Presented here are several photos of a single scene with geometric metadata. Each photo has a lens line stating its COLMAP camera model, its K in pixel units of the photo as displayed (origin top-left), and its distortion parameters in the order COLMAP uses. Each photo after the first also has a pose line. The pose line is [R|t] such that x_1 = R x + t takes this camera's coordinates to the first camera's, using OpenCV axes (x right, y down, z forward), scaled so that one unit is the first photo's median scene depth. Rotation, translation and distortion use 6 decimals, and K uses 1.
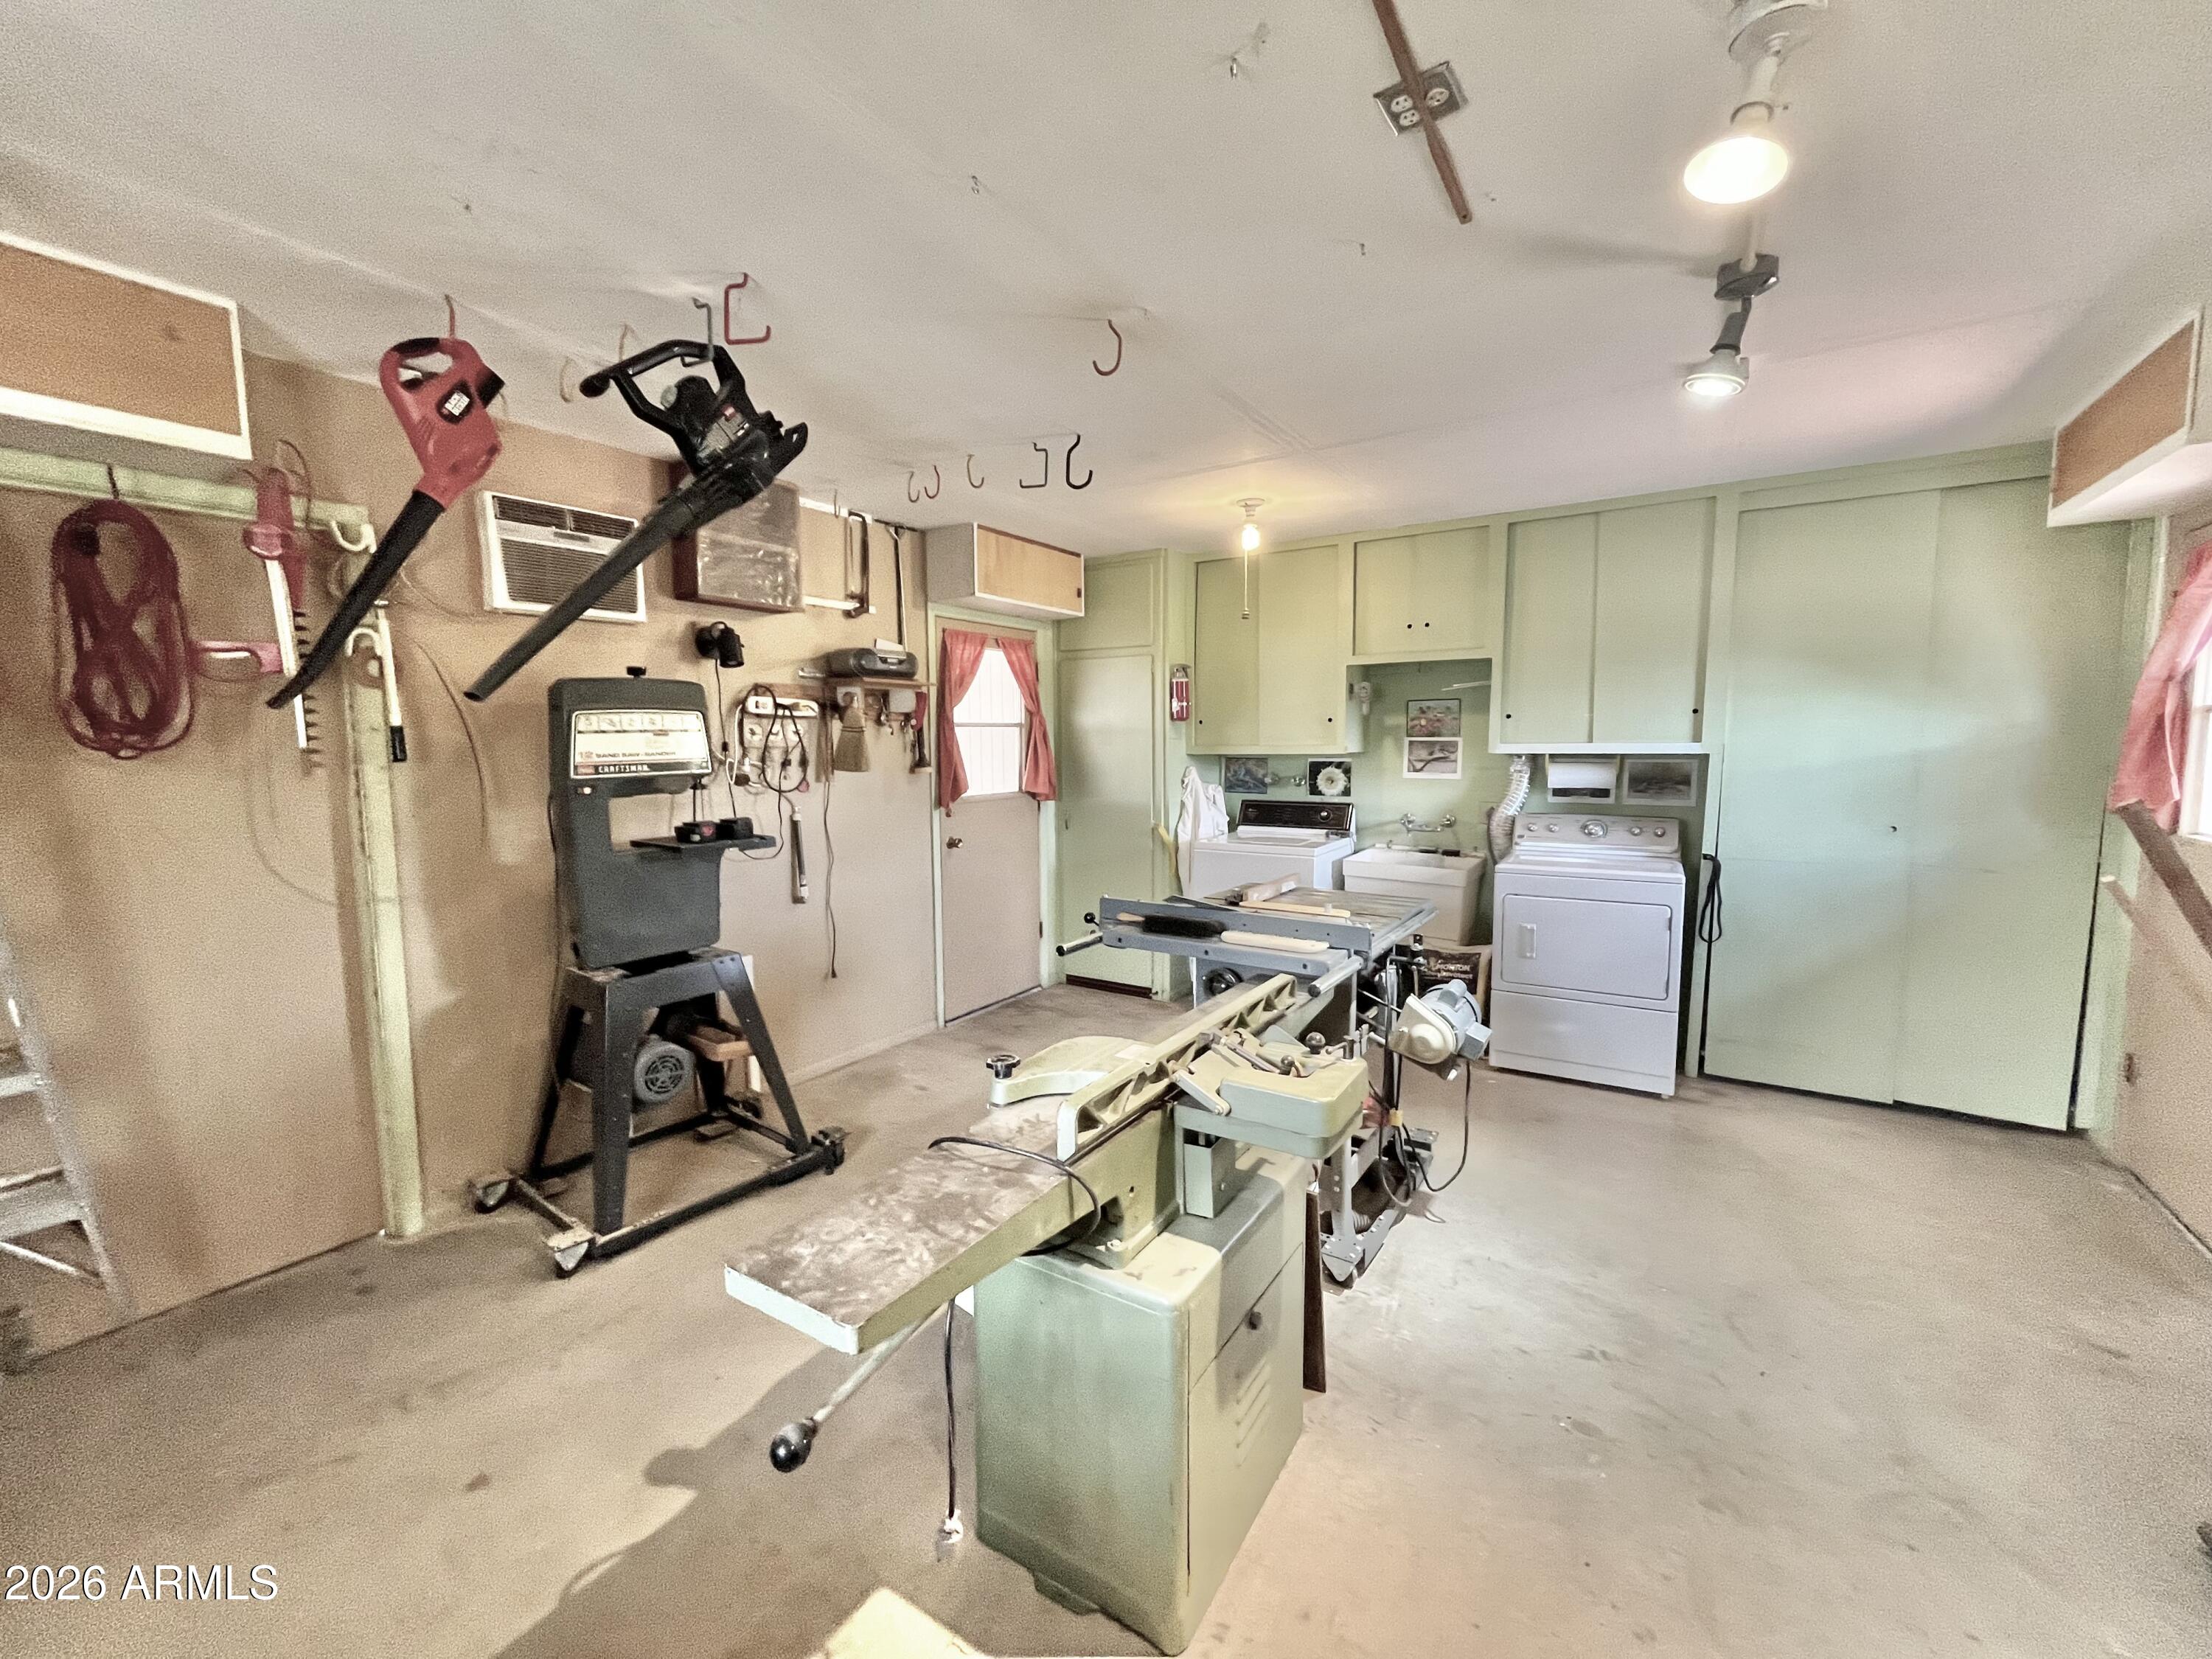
lens RADIAL K [[902.6, 0, 1106.9], [0, 902.6, 827.0], [0, 0, 1]] dist [-0.002406, -0.000130]
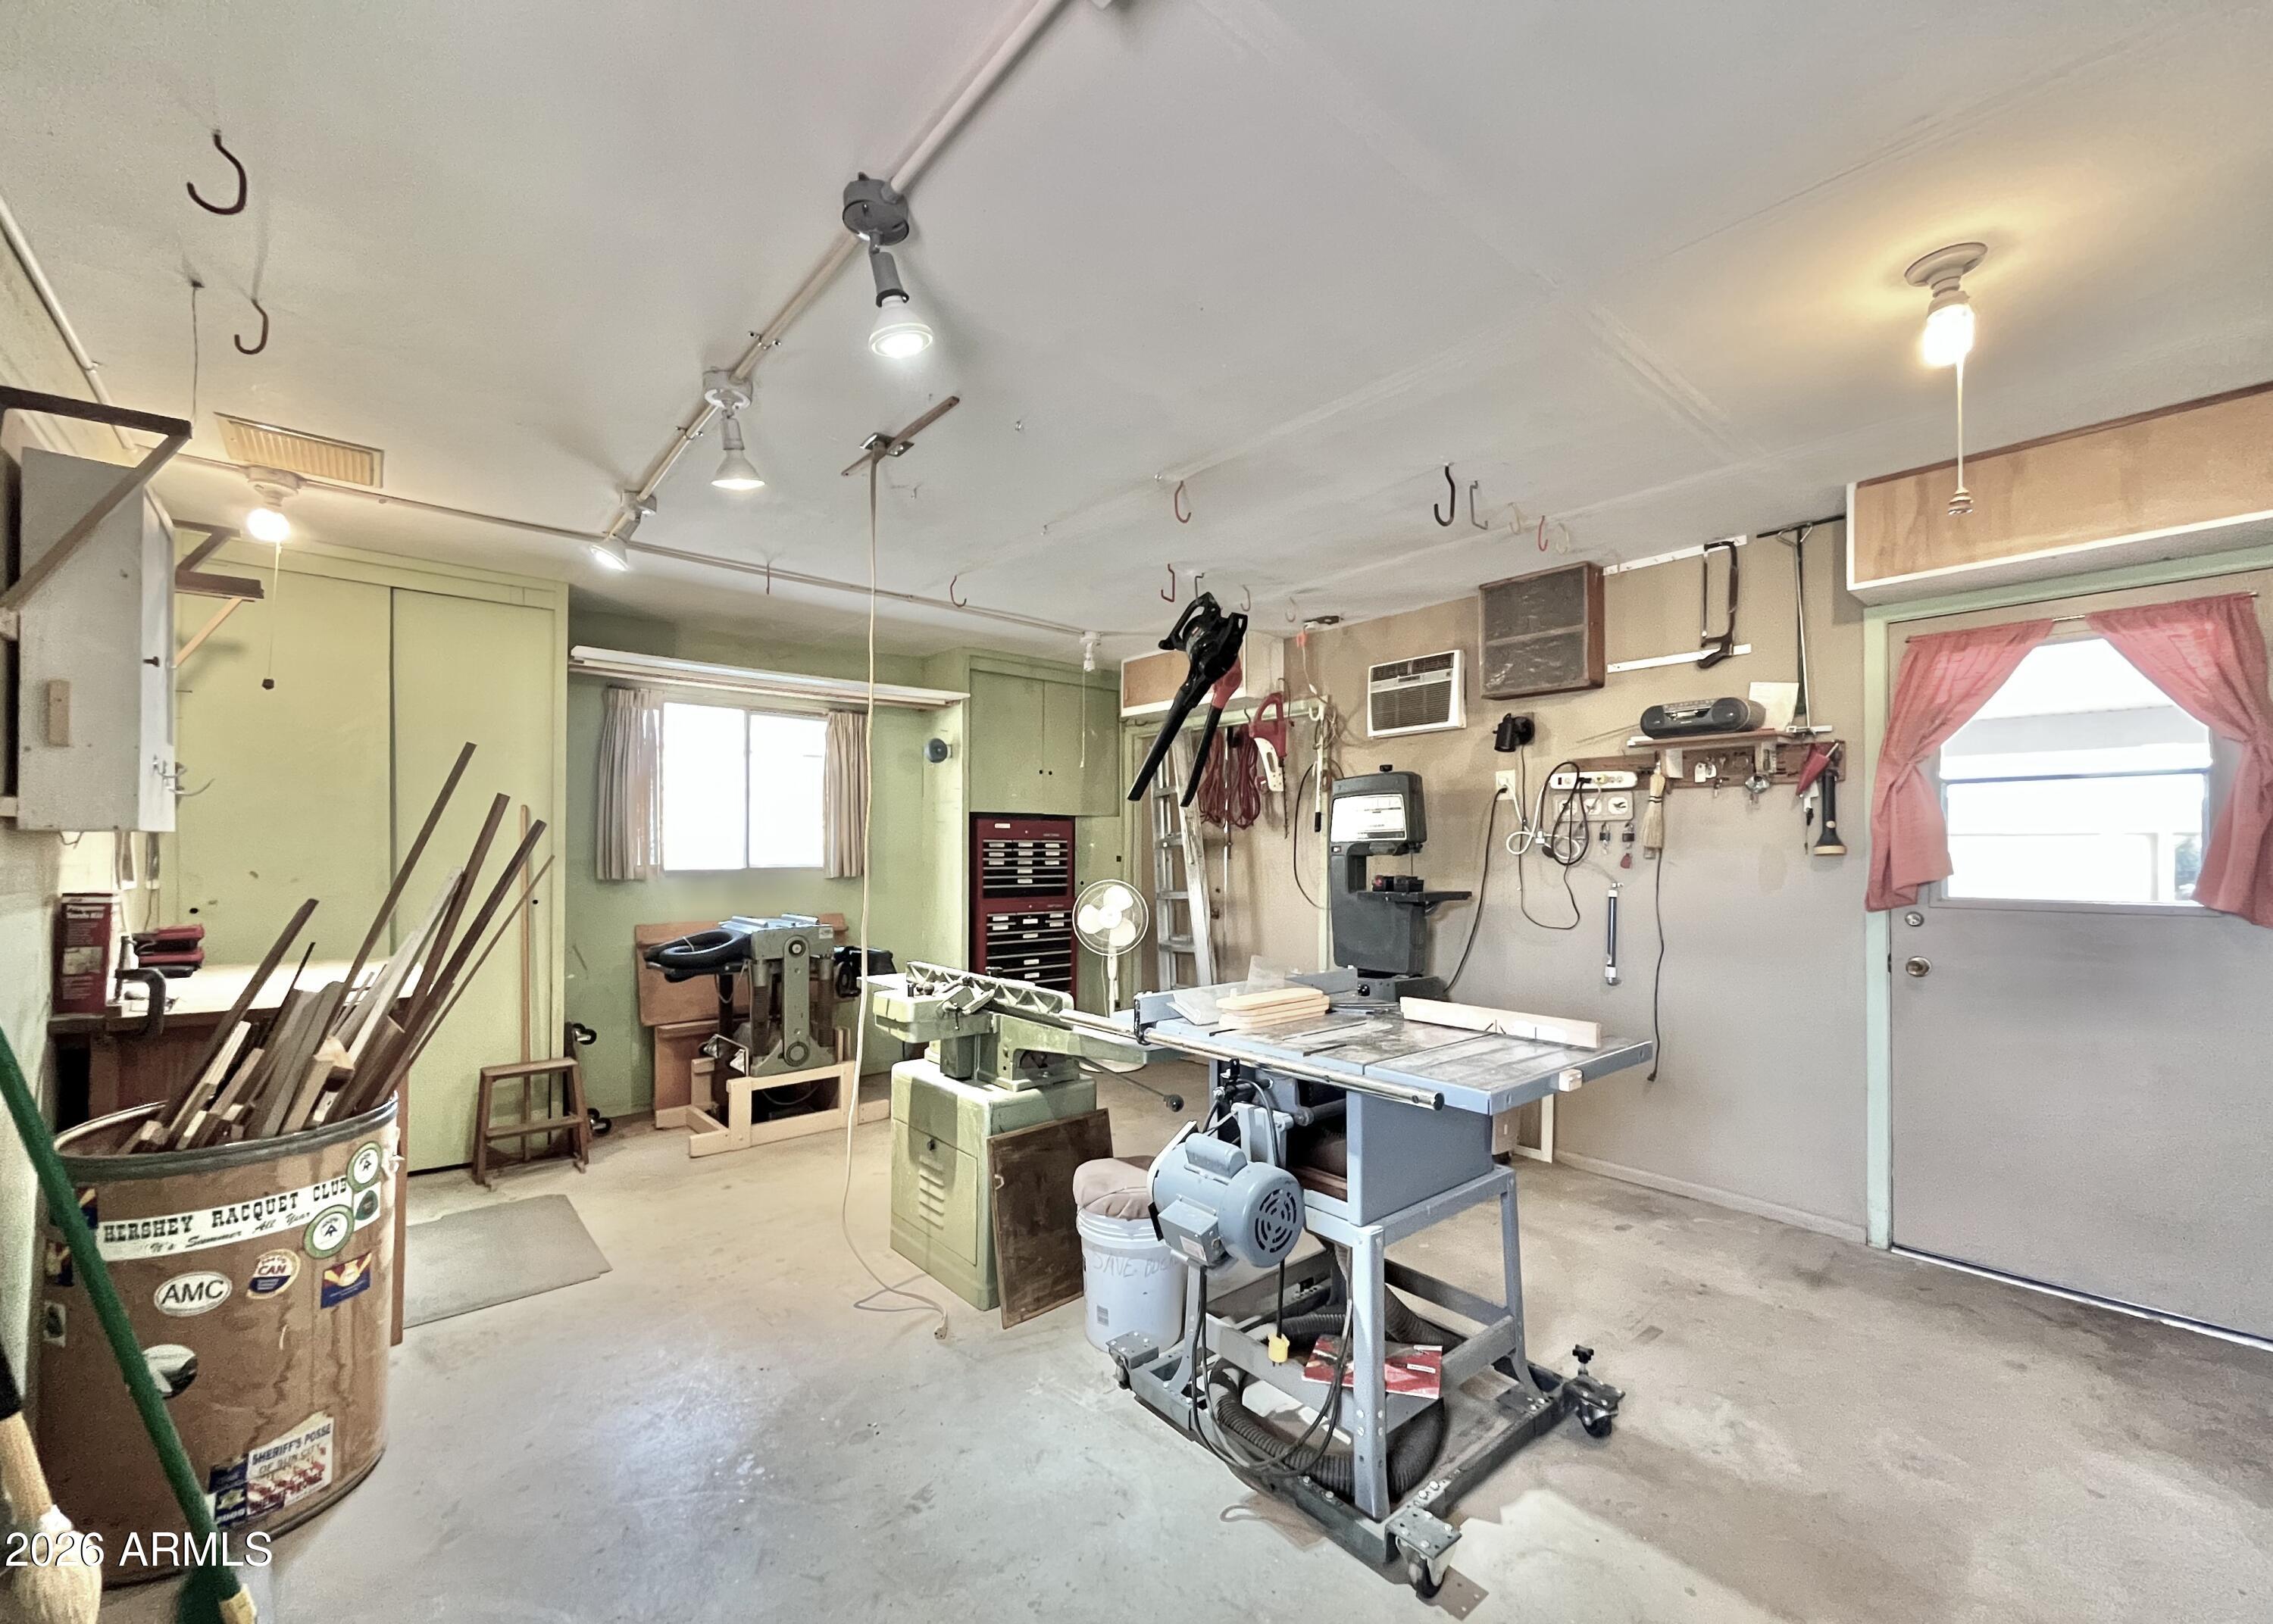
lens RADIAL K [[919.1, 0, 1099.0], [0, 919.1, 846.2], [0, 0, 1]] dist [-0.001454, -0.000015]
pose [[-0.310933, 0.000108, -0.950432, 0.730761], [-0.092547, 0.995244, 0.030390, -0.039362], [0.945915, 0.097409, -0.309444, 0.761526]]
